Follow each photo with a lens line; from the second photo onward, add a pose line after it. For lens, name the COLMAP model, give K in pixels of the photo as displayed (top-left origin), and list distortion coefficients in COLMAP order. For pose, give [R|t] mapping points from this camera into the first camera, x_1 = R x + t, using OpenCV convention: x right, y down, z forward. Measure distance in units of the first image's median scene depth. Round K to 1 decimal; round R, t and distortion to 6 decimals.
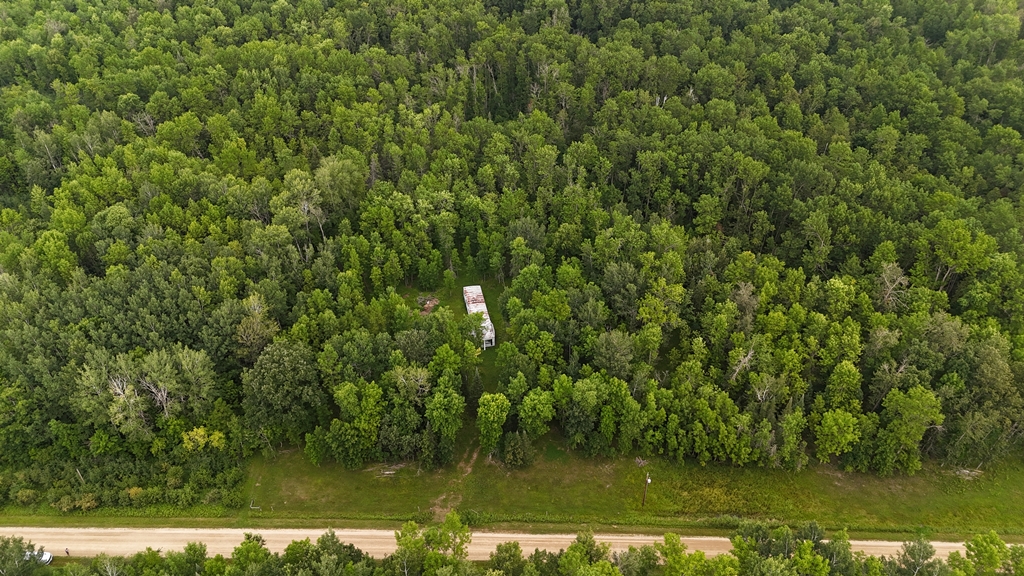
lens RADIAL K [[701.0, 0, 512.0], [0, 701.0, 288.0], [0, 0, 1]] dist [0.003956, -0.000075]
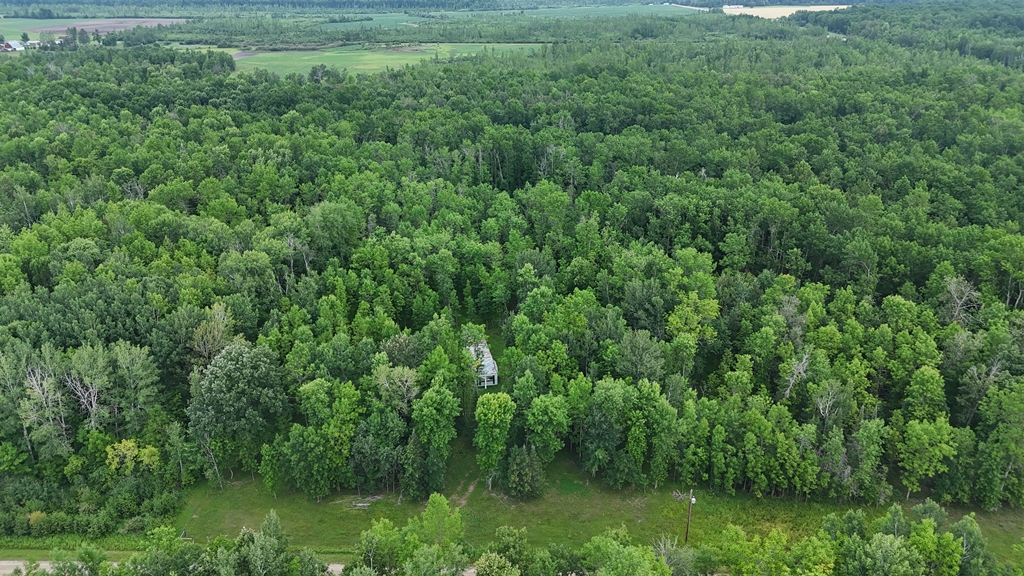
lens RADIAL K [[711.3, 0, 512.0], [0, 711.3, 288.0], [0, 0, 1]] dist [0.020132, -0.026734]
pose [[0.999949, 0.008280, -0.005716, -0.003406], [-0.009401, 0.971312, -0.237625, 0.213822], [0.003585, 0.237666, 0.971340, 0.158609]]
